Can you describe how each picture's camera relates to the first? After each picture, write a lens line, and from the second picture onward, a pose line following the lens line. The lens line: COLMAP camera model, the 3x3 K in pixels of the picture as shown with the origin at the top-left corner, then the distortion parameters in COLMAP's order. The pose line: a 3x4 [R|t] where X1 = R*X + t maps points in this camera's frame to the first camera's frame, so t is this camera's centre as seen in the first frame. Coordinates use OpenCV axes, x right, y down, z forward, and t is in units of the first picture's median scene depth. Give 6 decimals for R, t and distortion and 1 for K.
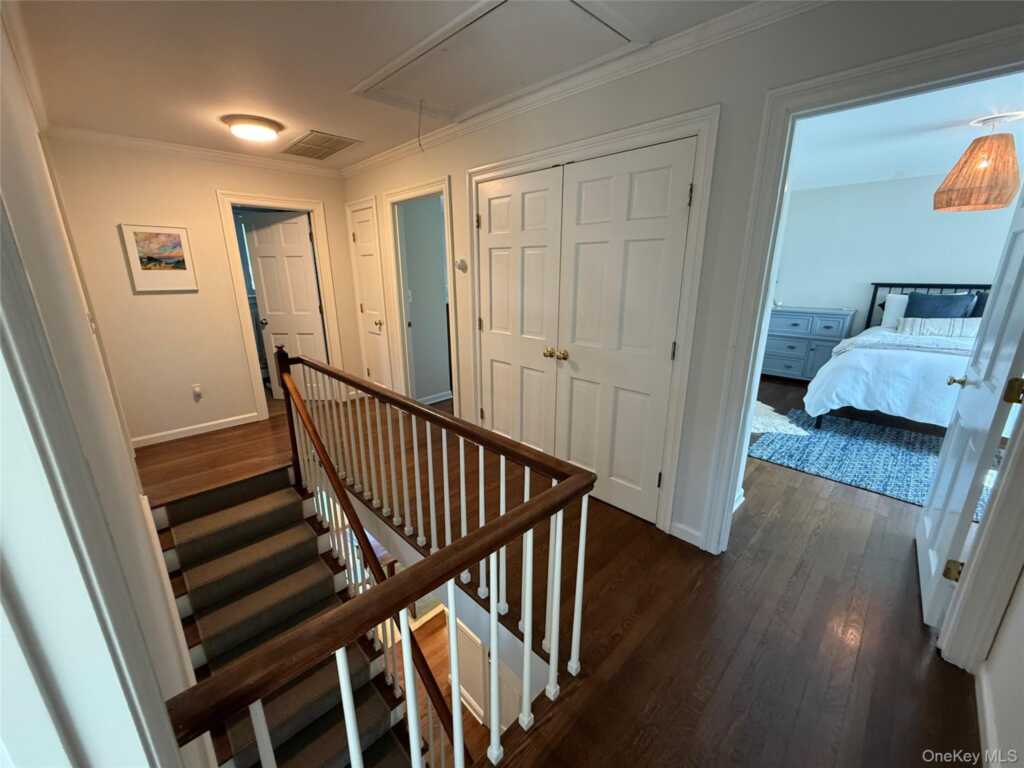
lens RADIAL K [[410.1, 0, 511.1], [0, 410.1, 383.5], [0, 0, 1]] dist [-0.000689, 0.000415]
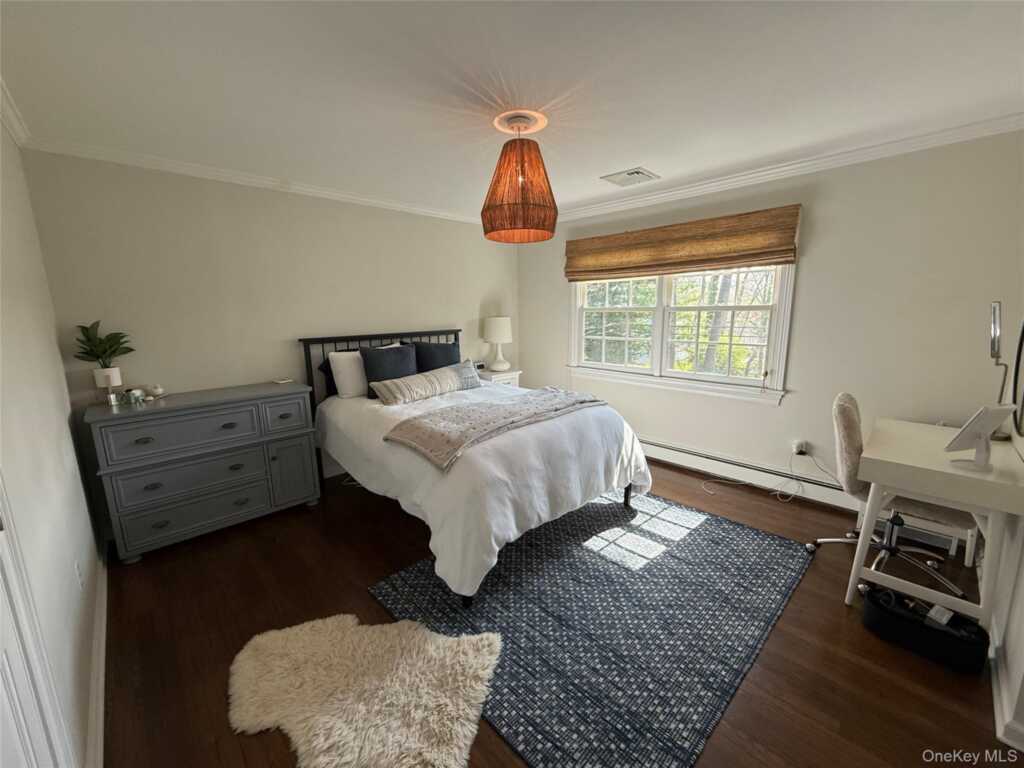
lens RADIAL K [[410.1, 0, 512.4], [0, 410.1, 385.2], [0, 0, 1]] dist [-0.000689, 0.000415]
pose [[0.018948, -0.177022, 0.984024, 0.228722], [0.288086, 0.943427, 0.164172, -0.202662], [-0.957417, 0.280373, 0.068874, 0.704947]]
